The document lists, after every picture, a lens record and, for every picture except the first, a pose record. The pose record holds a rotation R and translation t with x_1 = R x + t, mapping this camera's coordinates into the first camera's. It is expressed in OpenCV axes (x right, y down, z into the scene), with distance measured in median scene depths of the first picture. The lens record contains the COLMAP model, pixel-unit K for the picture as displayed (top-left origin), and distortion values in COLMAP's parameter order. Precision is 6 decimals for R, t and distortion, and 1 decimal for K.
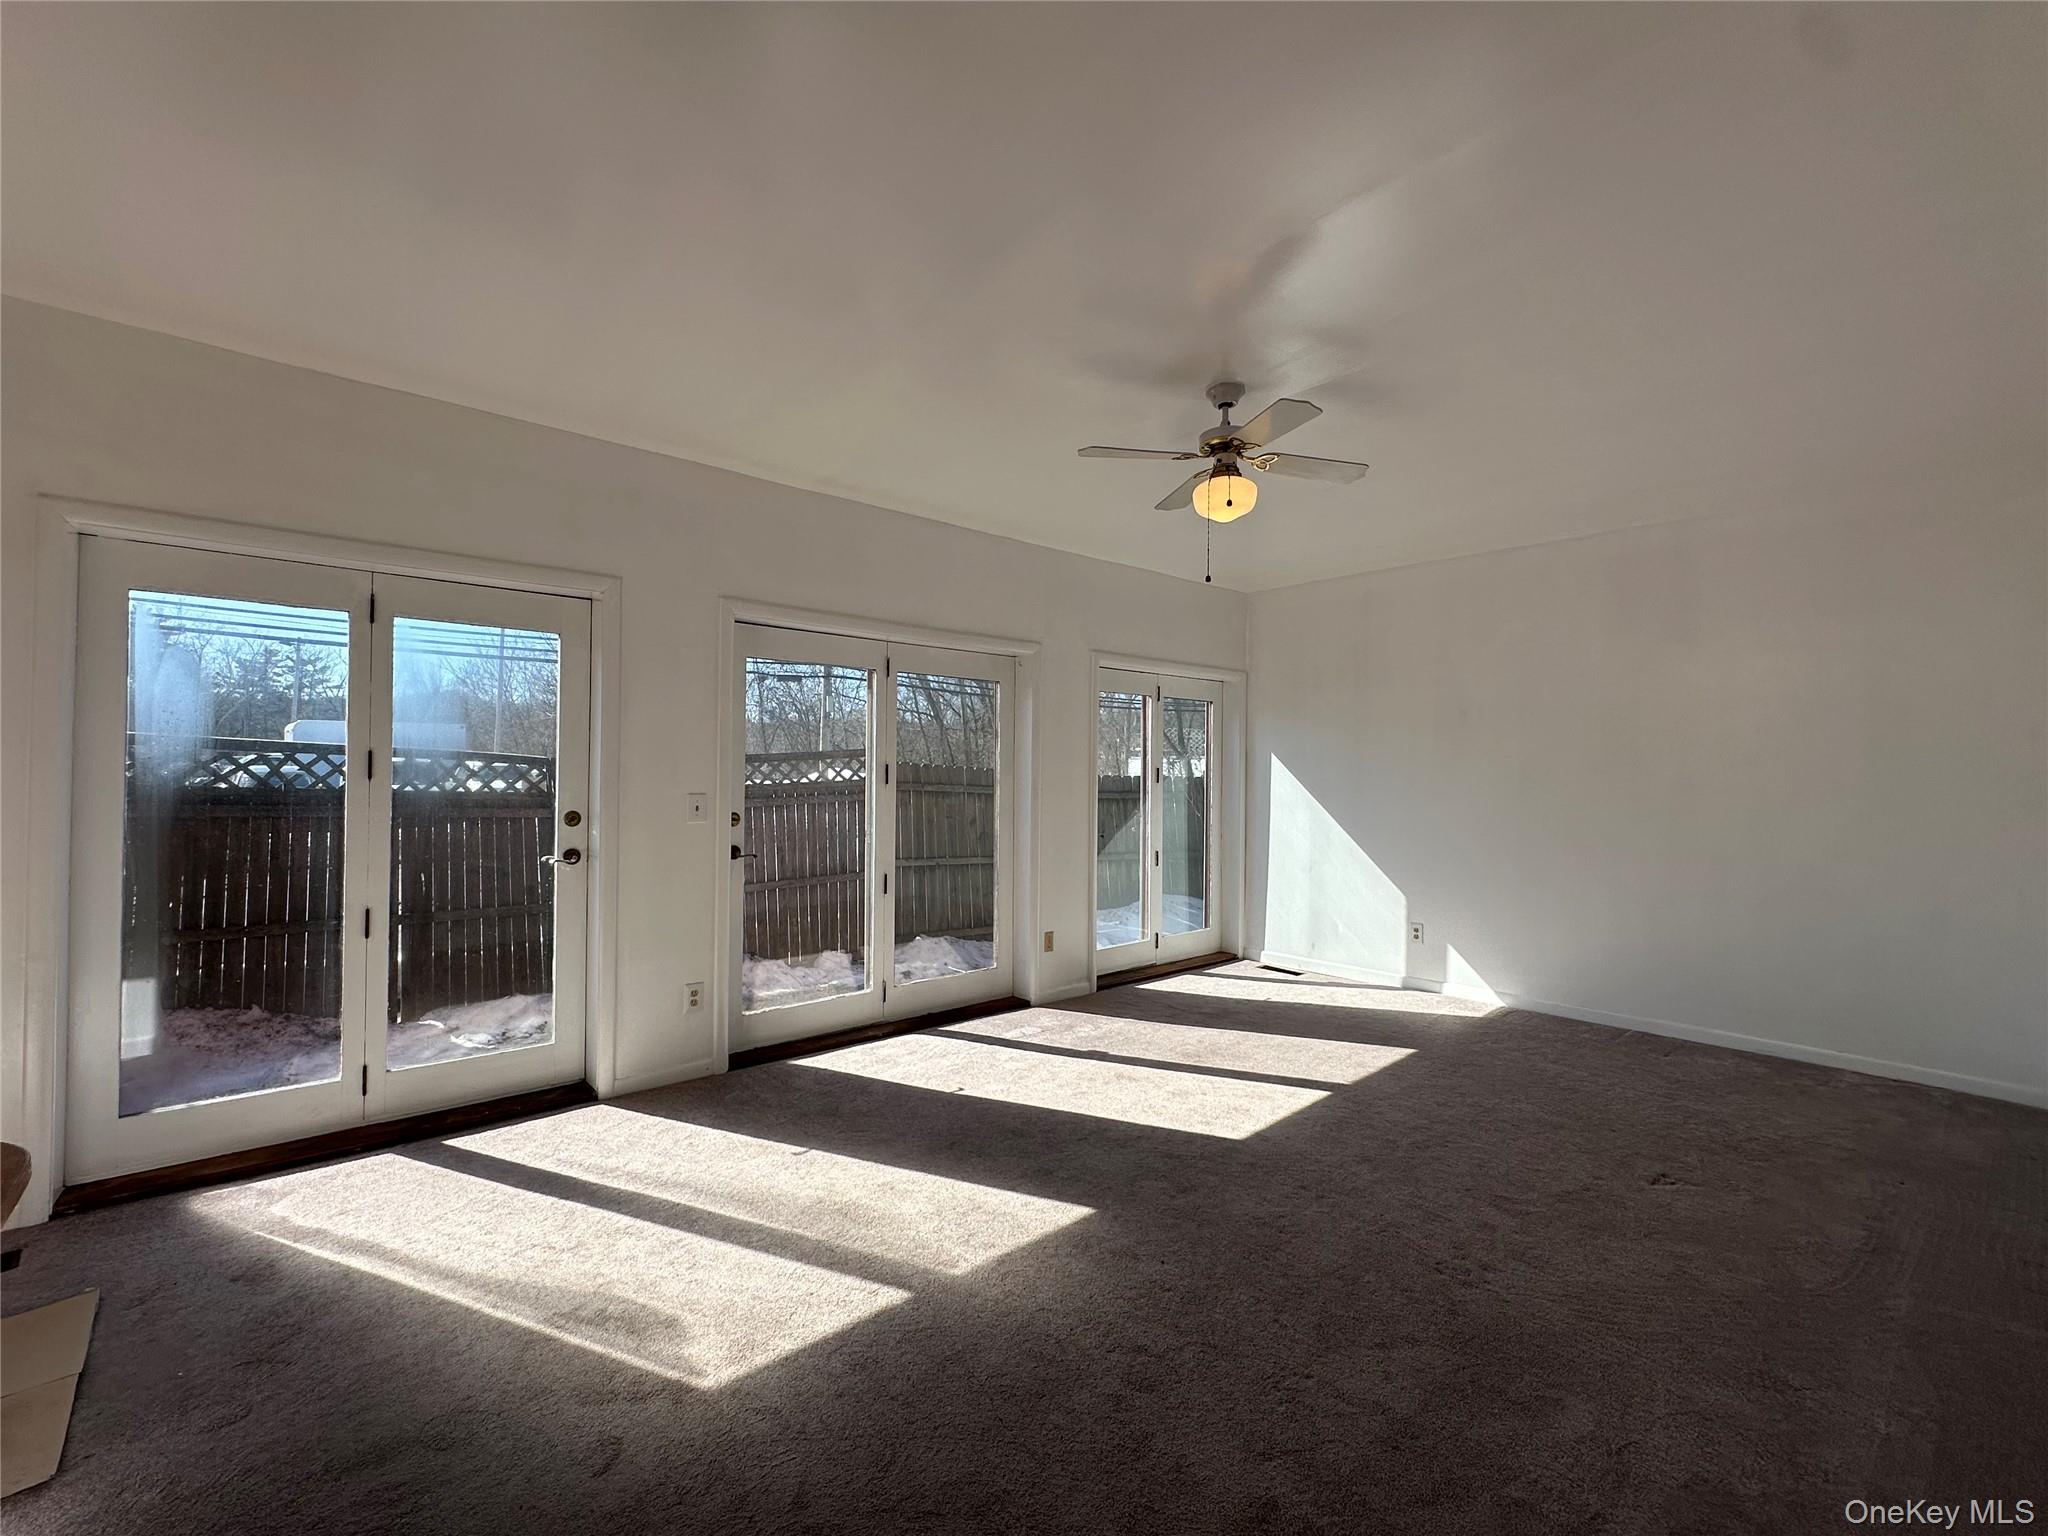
lens RADIAL K [[871.8, 0, 1026.9], [0, 871.8, 767.1], [0, 0, 1]] dist [-0.001656, 0.000866]
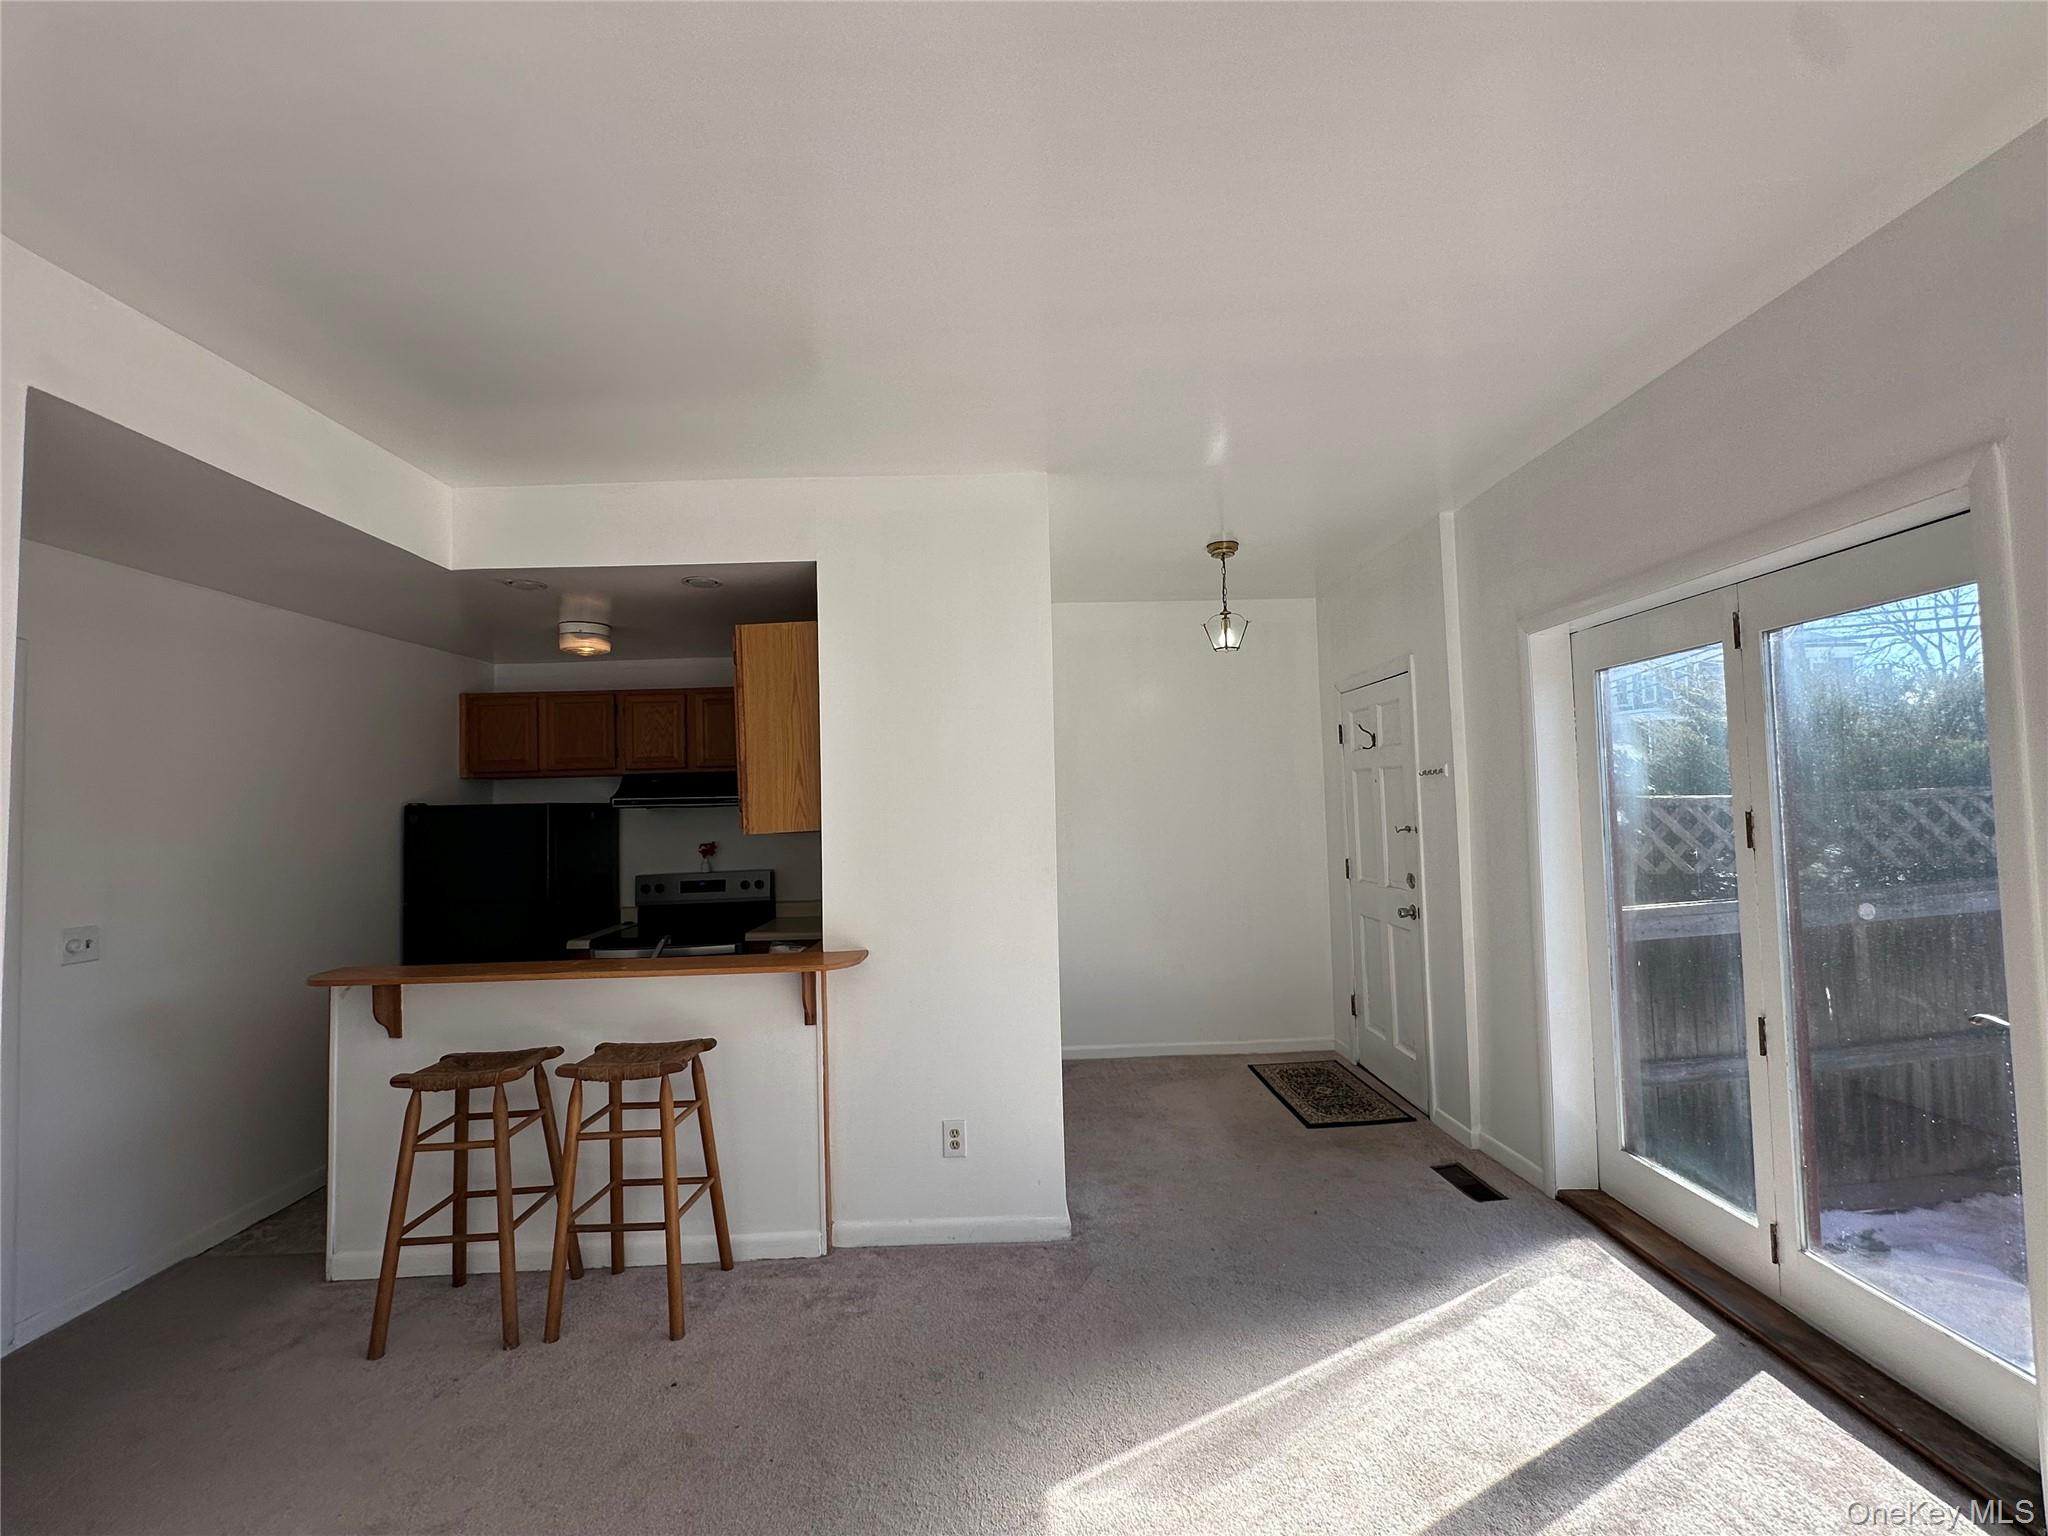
lens RADIAL K [[871.8, 0, 1019.7], [0, 871.8, 770.8], [0, 0, 1]] dist [-0.001656, 0.000866]
pose [[-0.644257, -0.026514, -0.764349, 0.223701], [0.025057, 0.998131, -0.055744, -0.024189], [0.764398, -0.055066, -0.642388, 0.858269]]
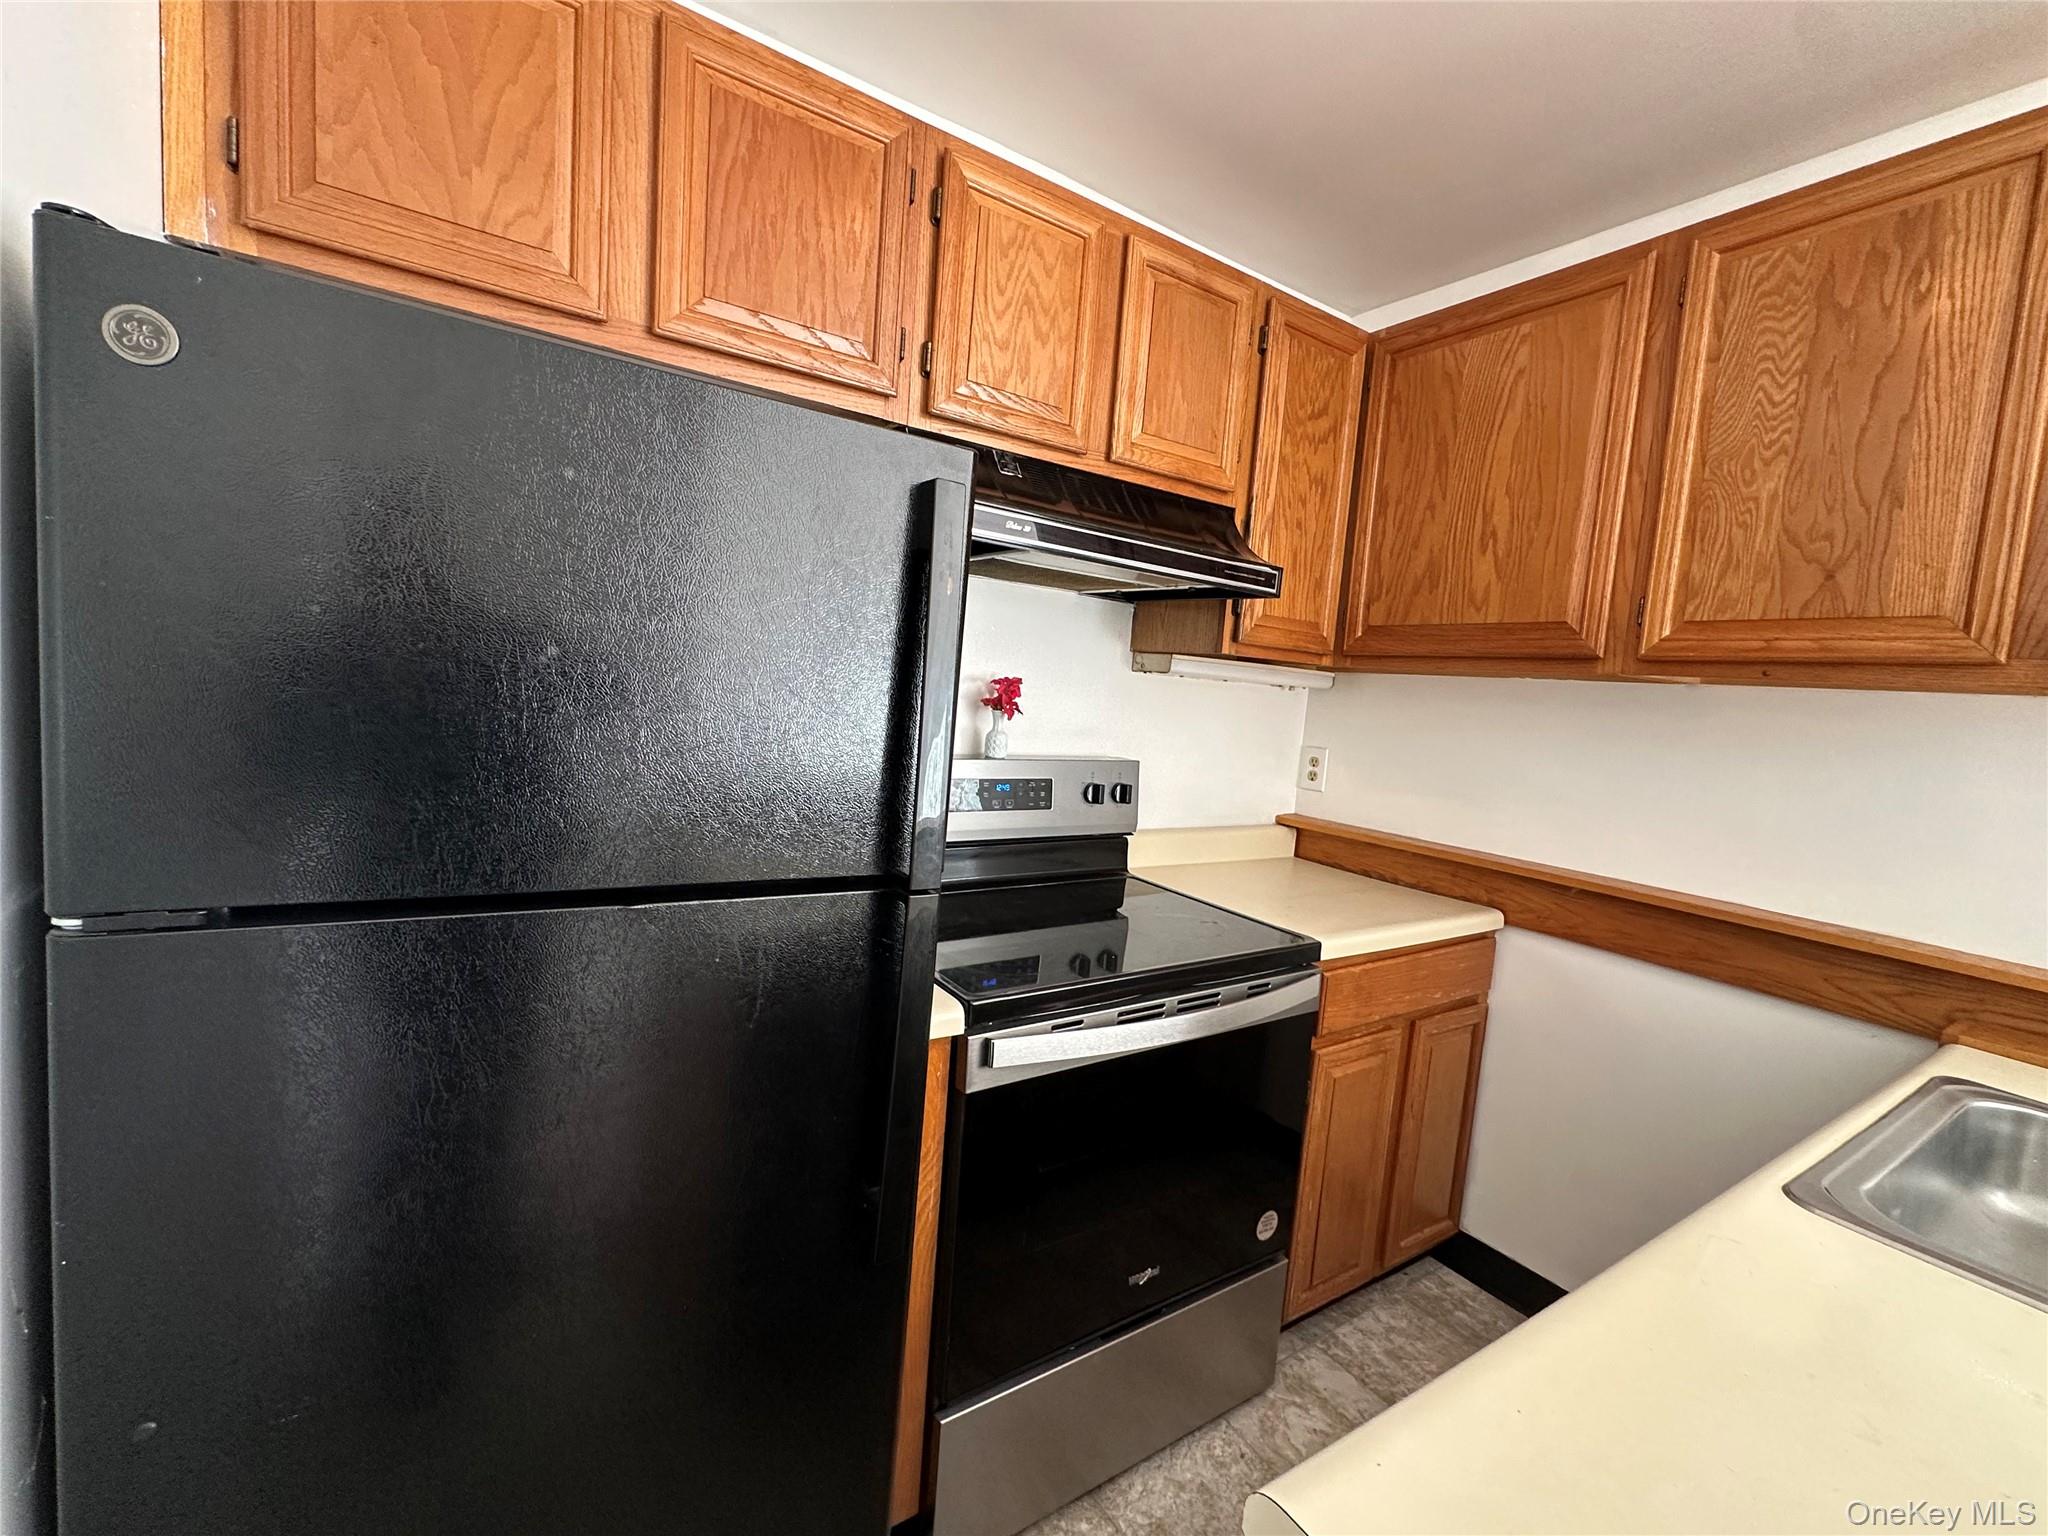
lens RADIAL K [[871.8, 0, 1026.7], [0, 871.8, 763.7], [0, 0, 1]] dist [-0.001656, 0.000866]
pose [[-0.130619, 0.064494, -0.989333, 0.000721], [-0.071532, 0.994668, 0.074286, 0.010586], [0.988849, 0.080472, -0.125310, -0.314827]]
